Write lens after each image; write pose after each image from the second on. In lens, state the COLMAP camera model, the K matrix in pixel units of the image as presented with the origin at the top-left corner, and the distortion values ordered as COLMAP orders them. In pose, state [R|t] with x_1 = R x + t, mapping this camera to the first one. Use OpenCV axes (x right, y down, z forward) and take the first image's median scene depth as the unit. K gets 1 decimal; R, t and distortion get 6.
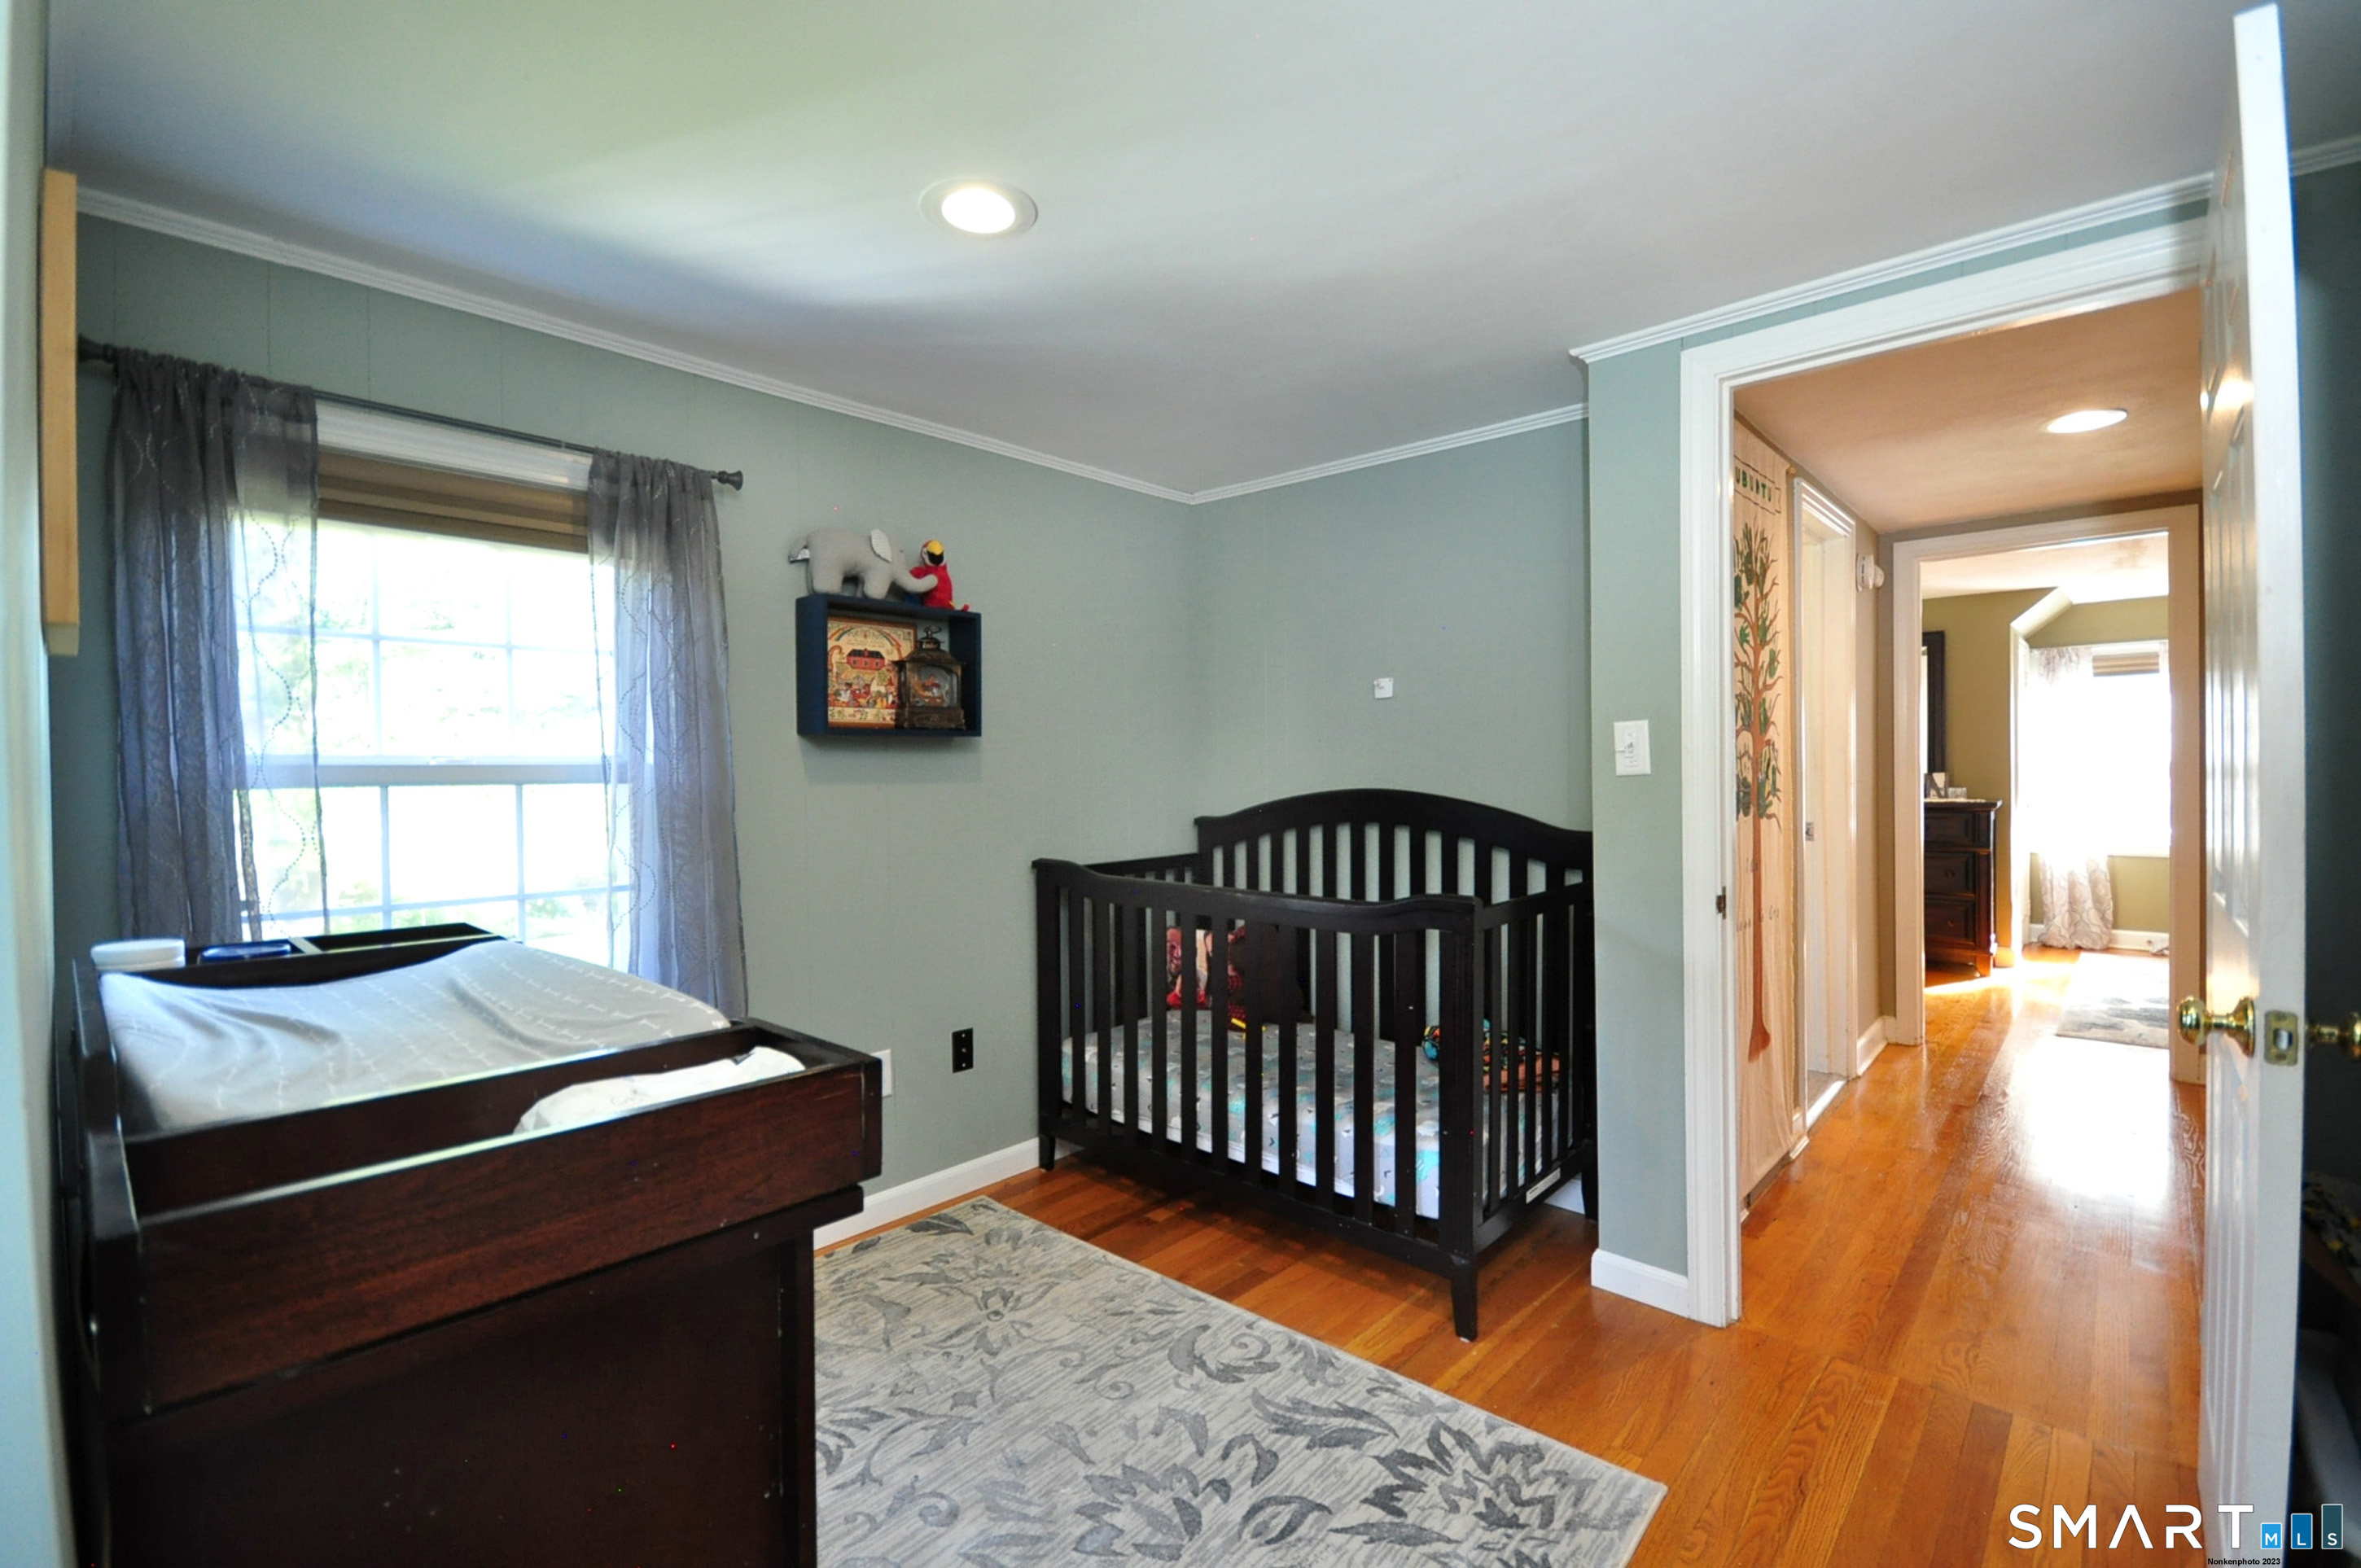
lens RADIAL K [[1046.6, 0, 1187.5], [0, 1046.6, 775.7], [0, 0, 1]] dist [-0.000570, 0.000465]
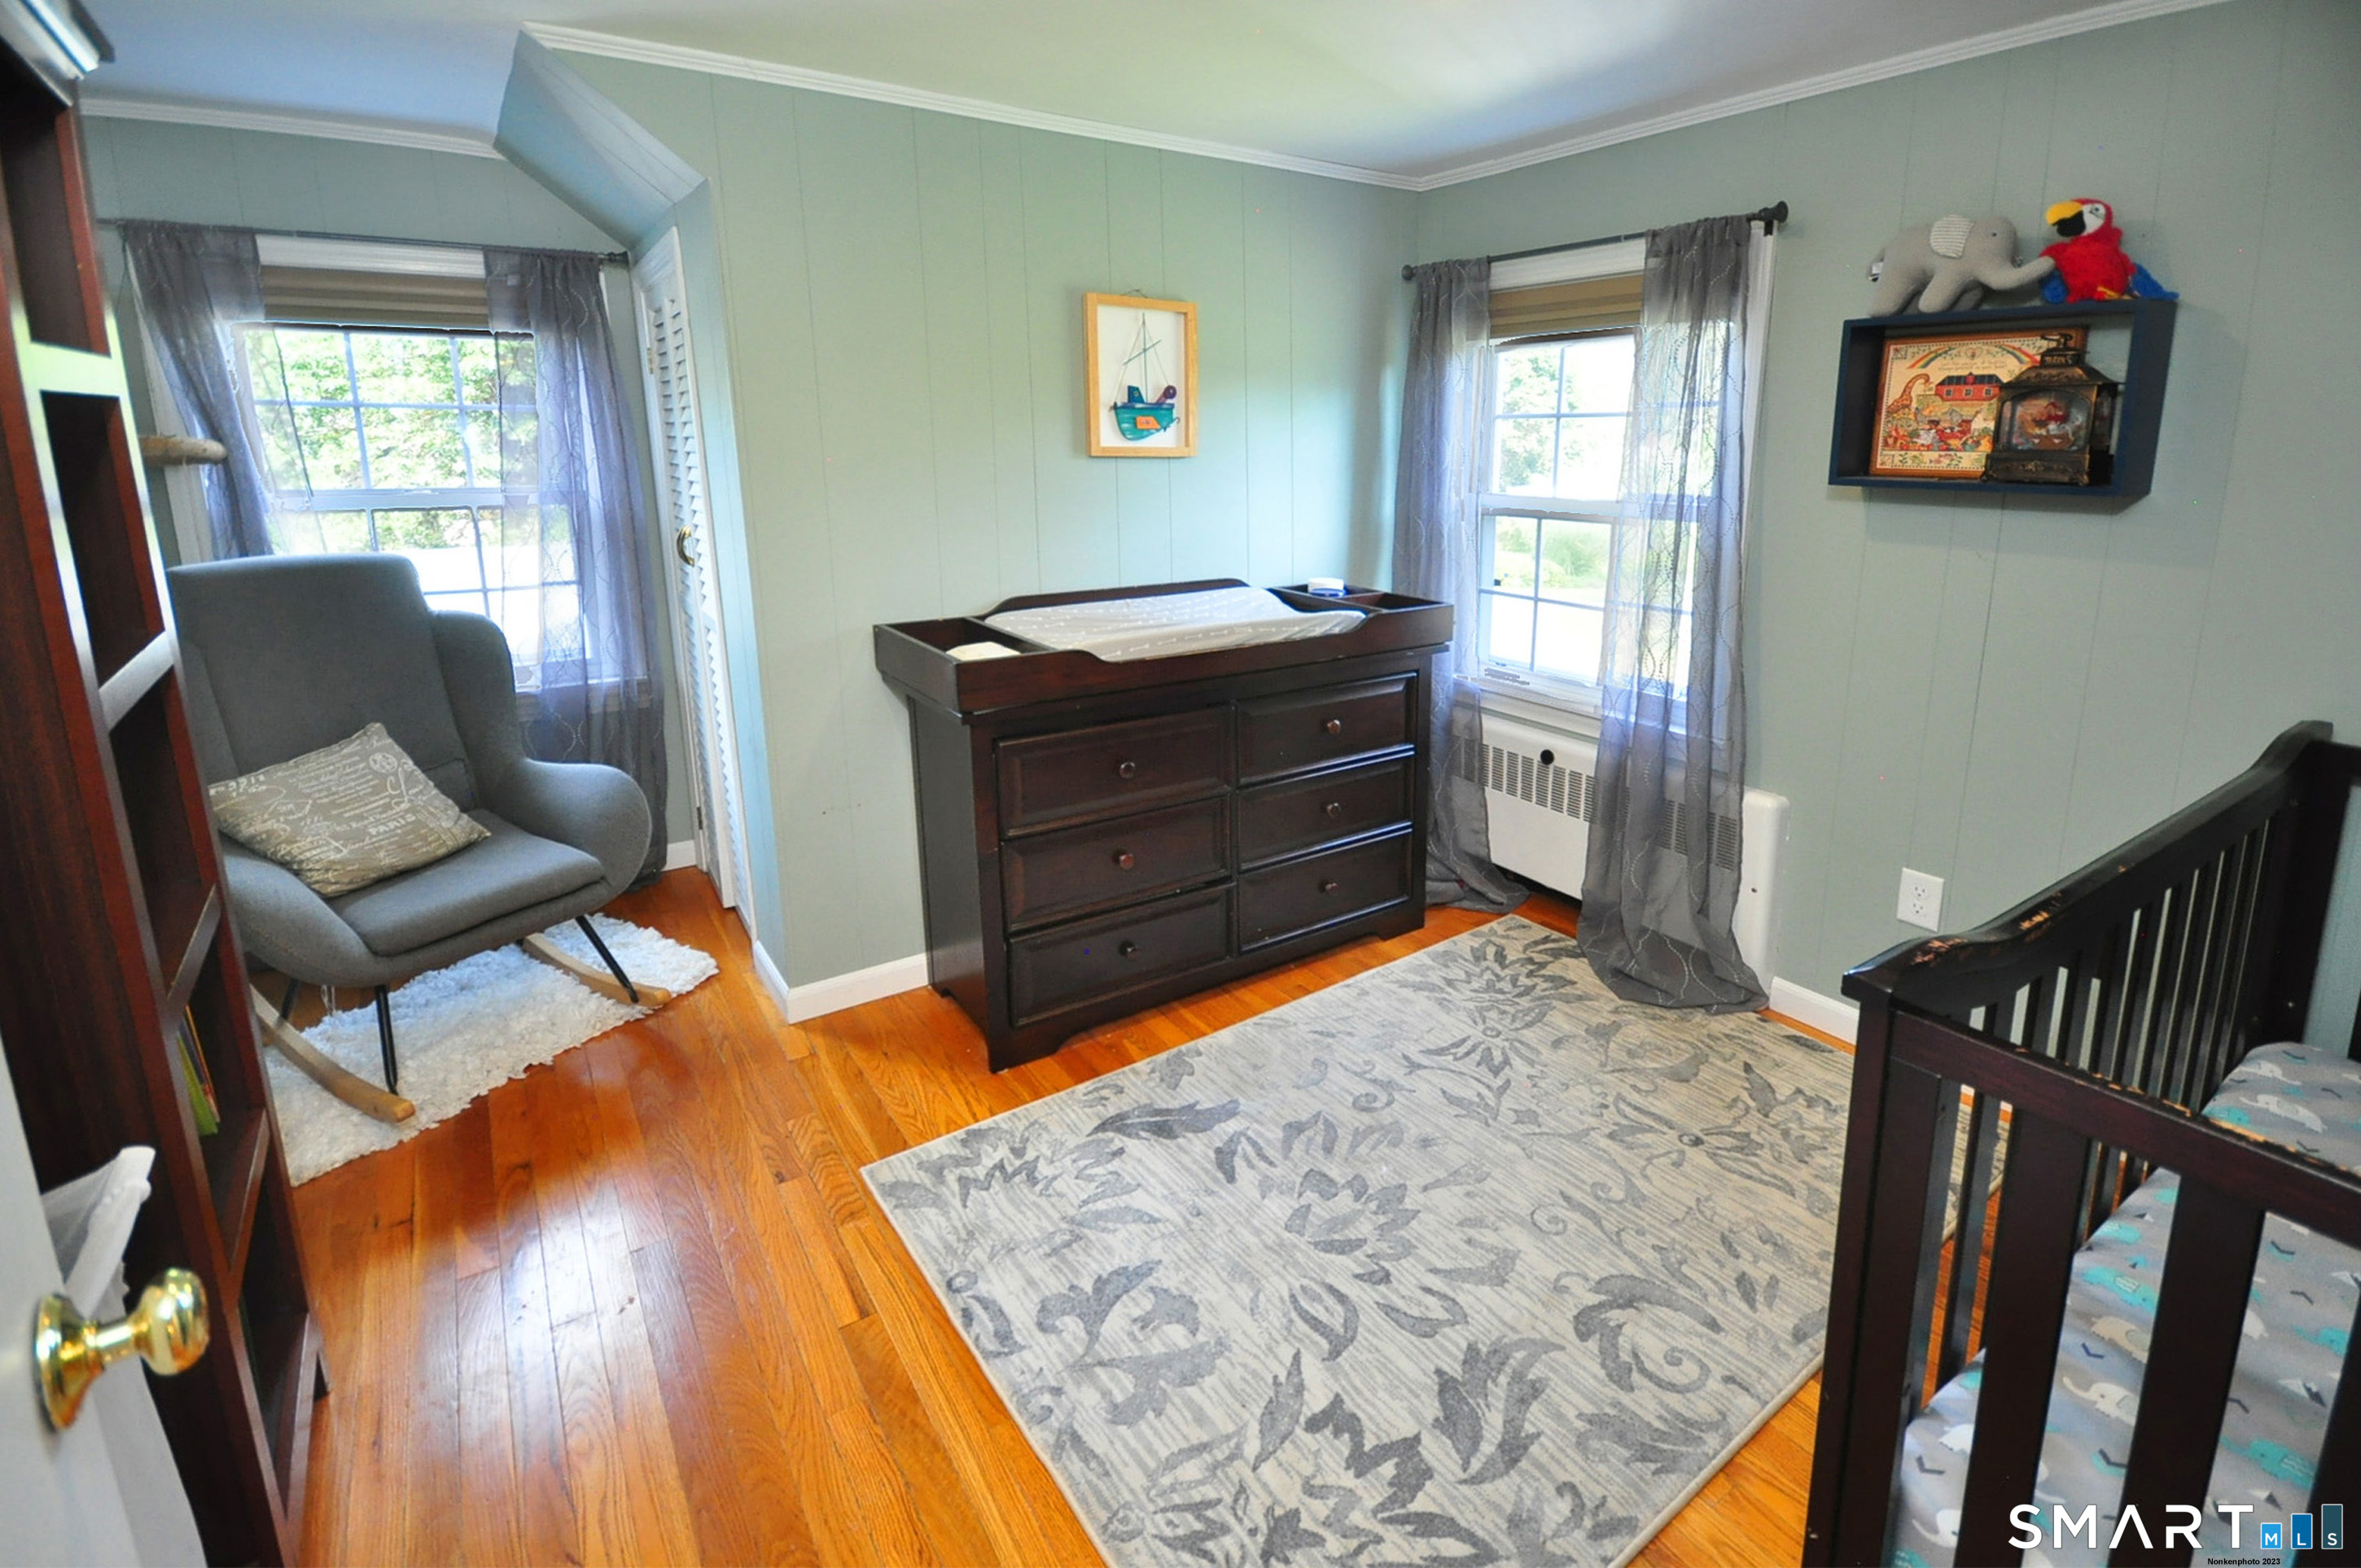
lens RADIAL K [[1046.6, 0, 1315.1], [0, 1046.6, 634.9], [0, 0, 1]] dist [-0.000570, 0.000465]
pose [[-0.153238, 0.195675, -0.968622, 0.748384], [-0.017948, 0.979486, 0.200710, -0.107181], [0.988026, 0.048142, -0.146582, 0.881896]]
